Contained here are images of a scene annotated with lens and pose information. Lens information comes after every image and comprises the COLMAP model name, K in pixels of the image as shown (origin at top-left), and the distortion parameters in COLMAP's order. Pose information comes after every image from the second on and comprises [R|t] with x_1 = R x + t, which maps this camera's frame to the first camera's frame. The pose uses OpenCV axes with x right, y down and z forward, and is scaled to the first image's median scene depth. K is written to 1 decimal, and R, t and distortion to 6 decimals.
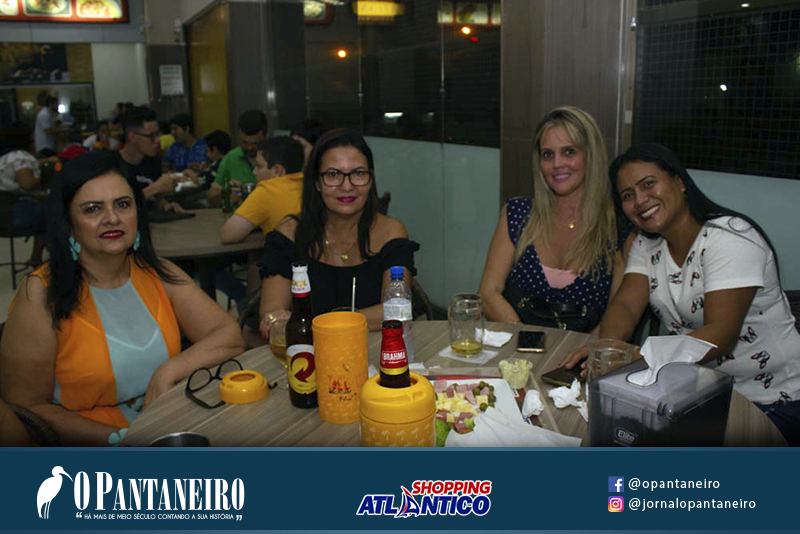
lens RADIAL K [[676.8, 0, 399.3], [0, 676.8, 286.7], [0, 0, 1]] dist [-0.167438, 0.130391]
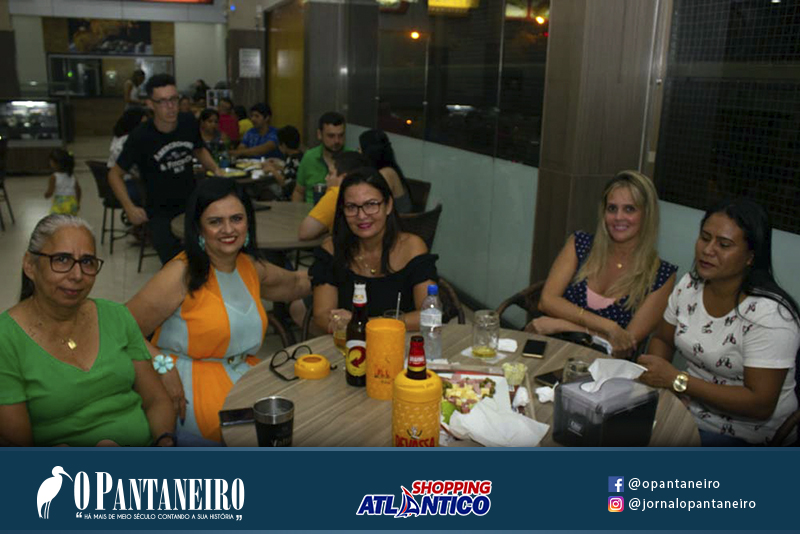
lens RADIAL K [[676.8, 0, 399.3], [0, 676.8, 286.7], [0, 0, 1]] dist [-0.167438, 0.130391]
pose [[0.993755, 0.075826, -0.081864, 0.042288], [-0.073309, 0.996752, 0.033333, -0.070610], [0.084125, -0.027123, 0.996086, -0.342317]]
